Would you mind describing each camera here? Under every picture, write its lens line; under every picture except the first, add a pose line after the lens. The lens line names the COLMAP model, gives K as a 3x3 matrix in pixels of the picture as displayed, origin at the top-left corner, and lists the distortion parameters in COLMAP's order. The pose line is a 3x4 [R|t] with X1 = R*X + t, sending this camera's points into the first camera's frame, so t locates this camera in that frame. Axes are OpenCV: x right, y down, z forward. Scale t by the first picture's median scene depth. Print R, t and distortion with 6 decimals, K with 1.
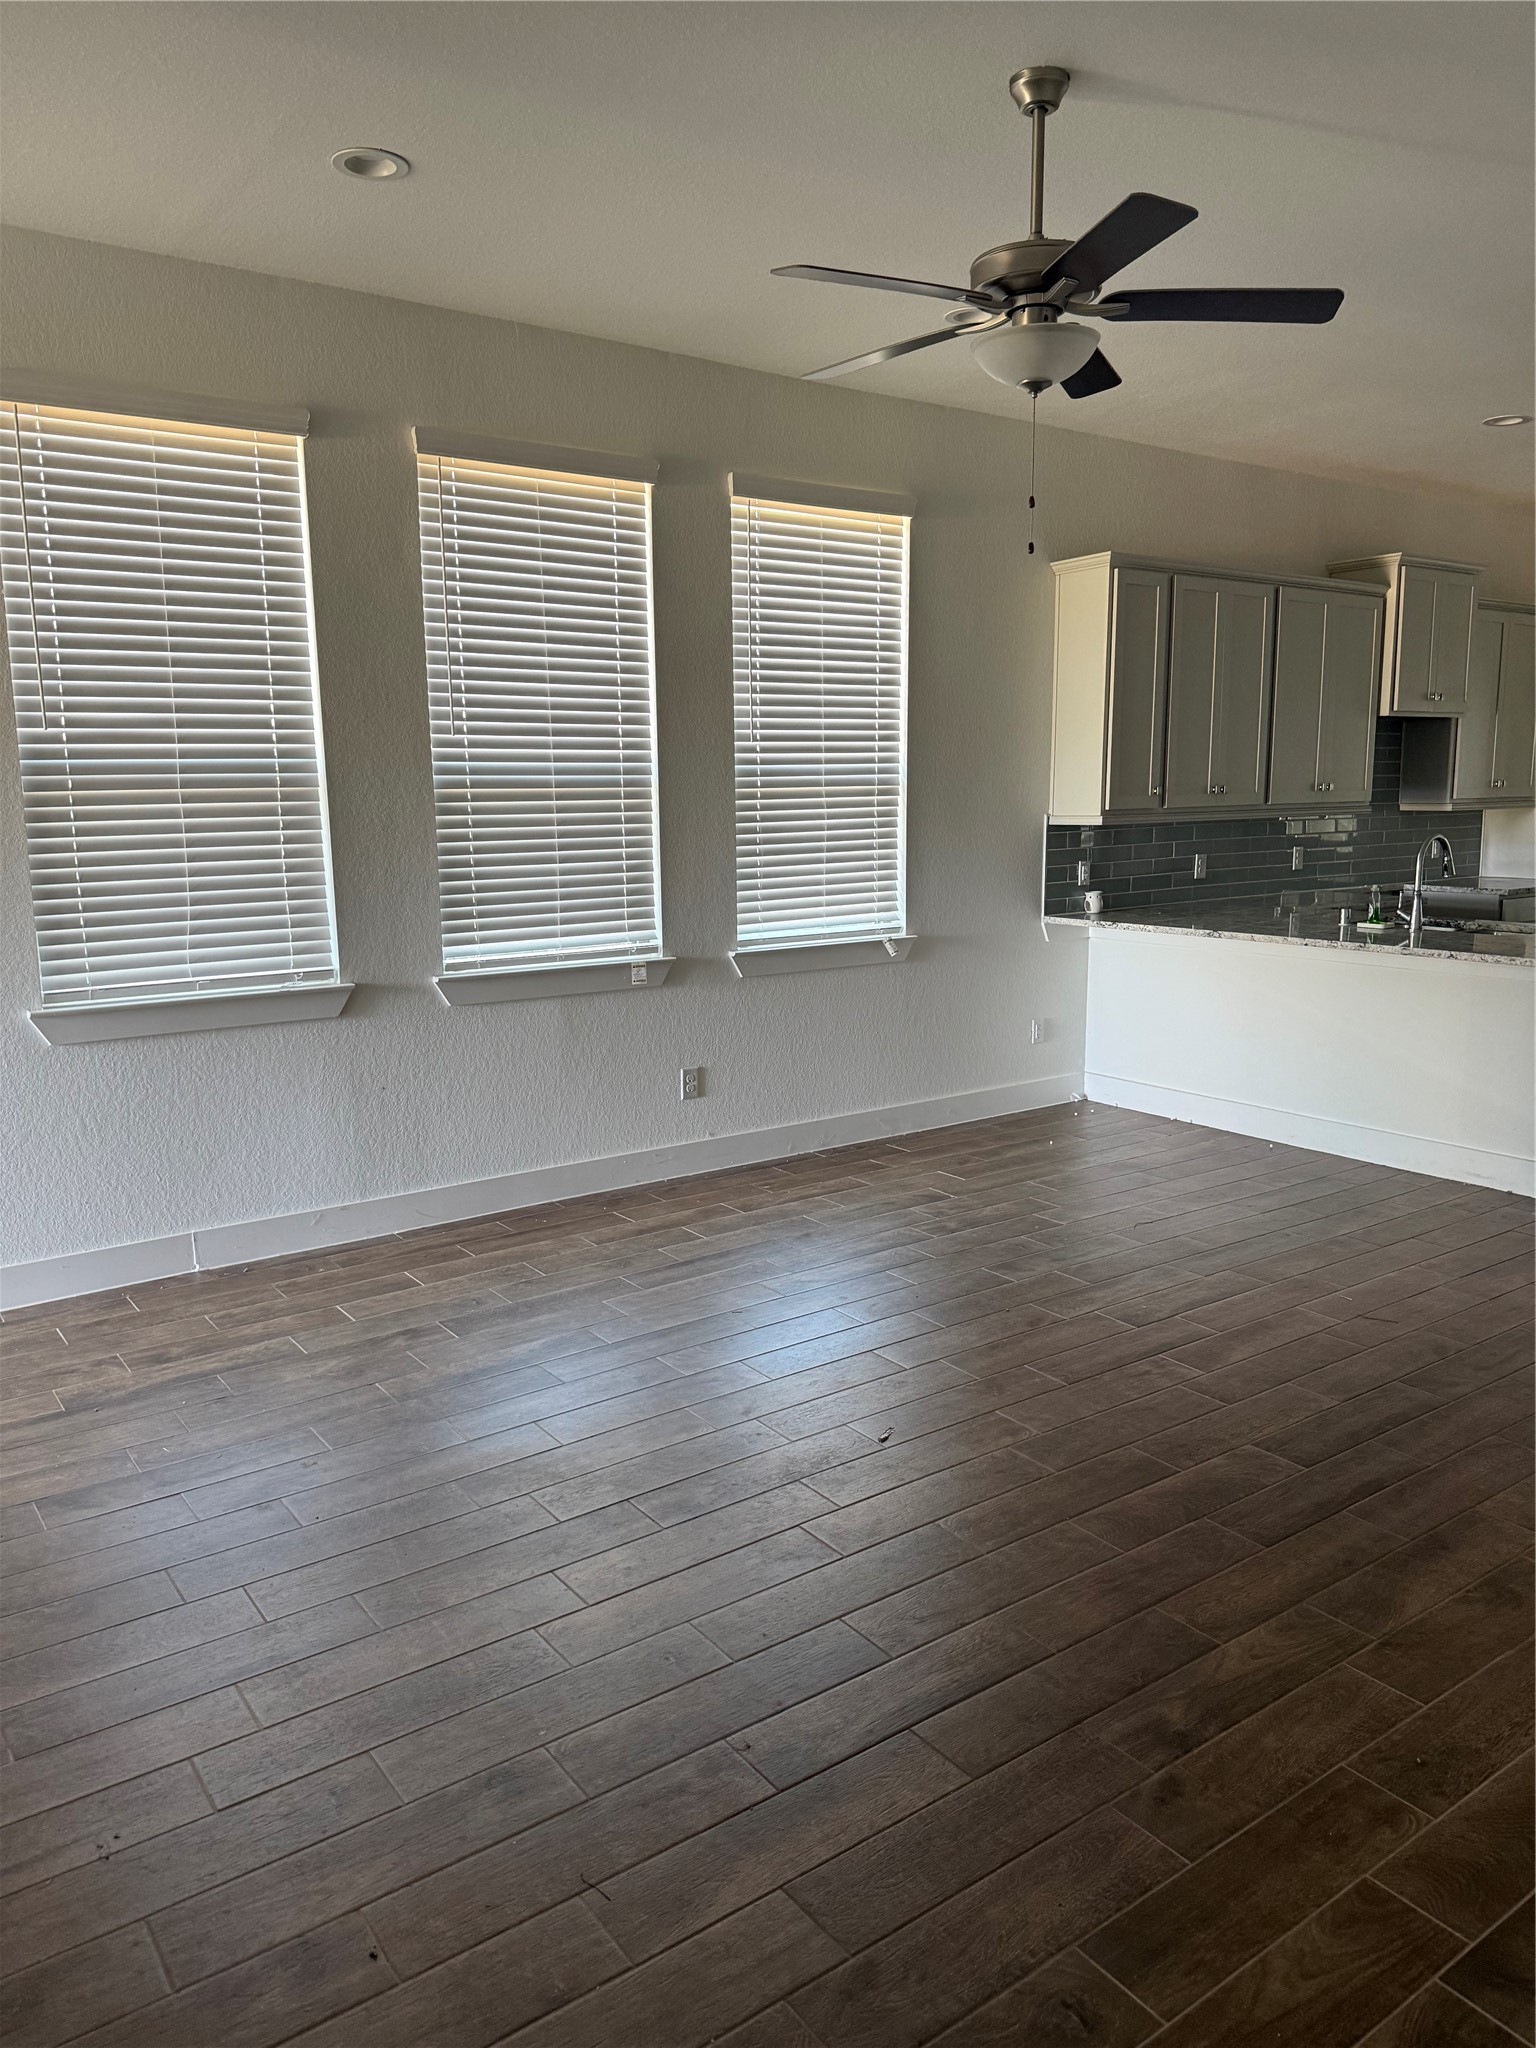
lens RADIAL K [[1441.4, 0, 743.0], [0, 1441.4, 1038.9], [0, 0, 1]] dist [0.036193, -0.053606]
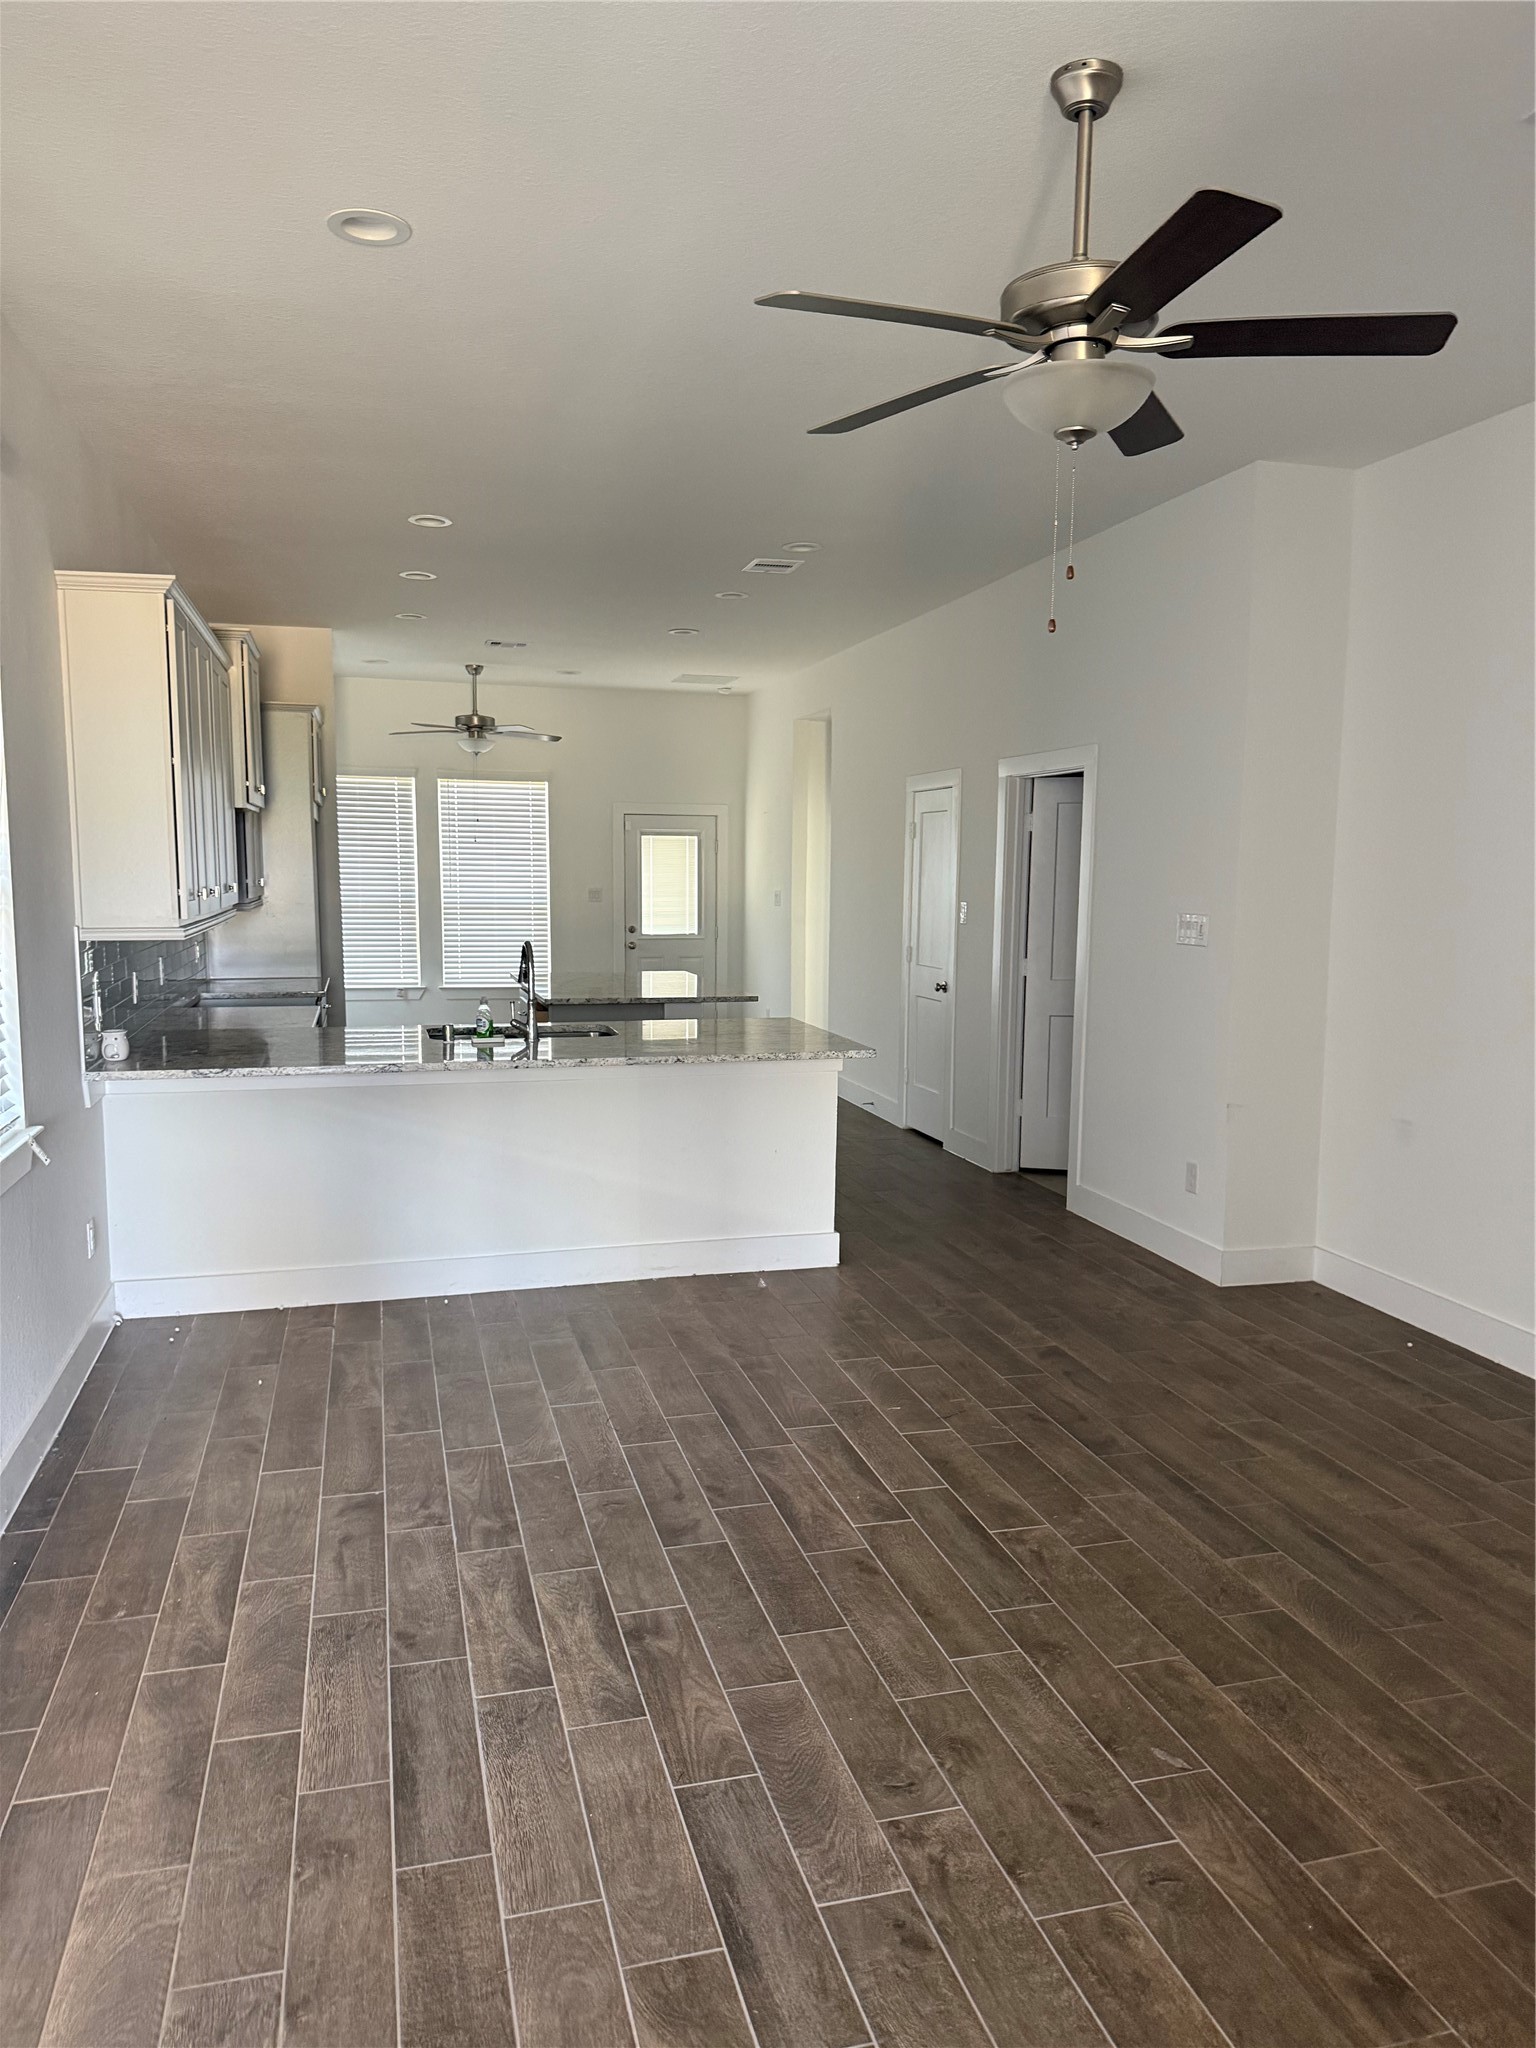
lens RADIAL K [[1441.4, 0, 765.0], [0, 1441.4, 1031.5], [0, 0, 1]] dist [0.036193, -0.053606]
pose [[0.338706, -0.091429, 0.936440, -0.436083], [0.154818, 0.987117, 0.040380, -0.110134], [-0.928068, 0.131301, 0.348497, 0.603380]]
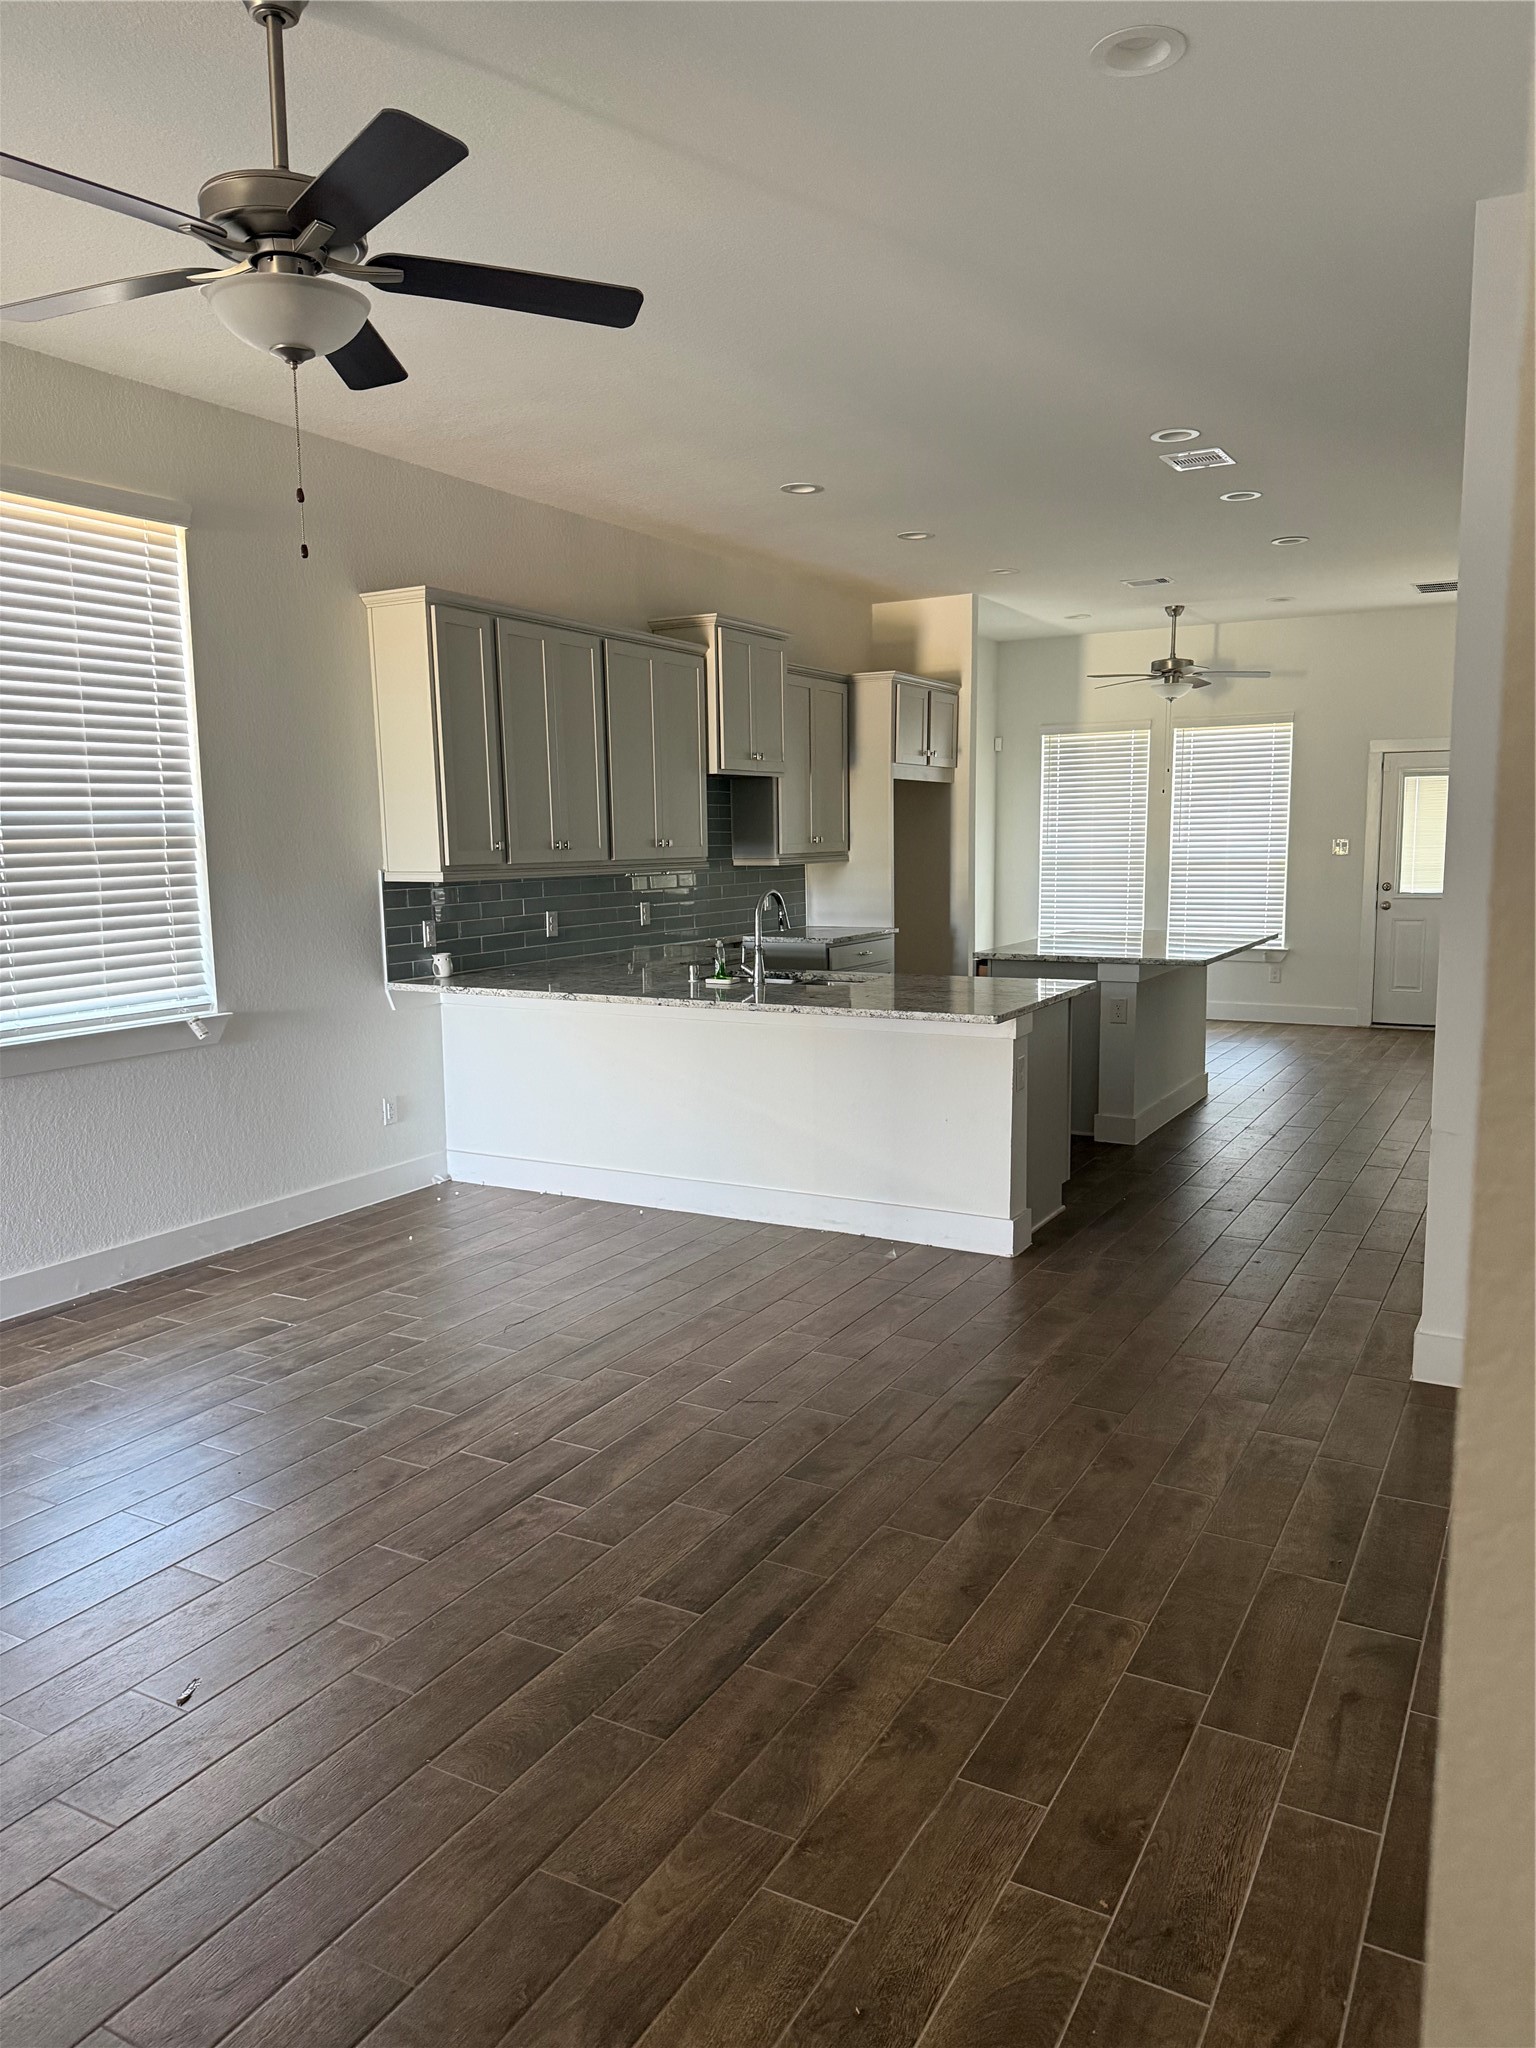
lens RADIAL K [[1441.4, 0, 788.5], [0, 1441.4, 1042.5], [0, 0, 1]] dist [0.036193, -0.053606]
pose [[0.895620, -0.062185, 0.440452, 0.046906], [0.077836, 0.996812, -0.017539, -0.018360], [-0.437957, 0.049991, 0.897605, 0.114020]]
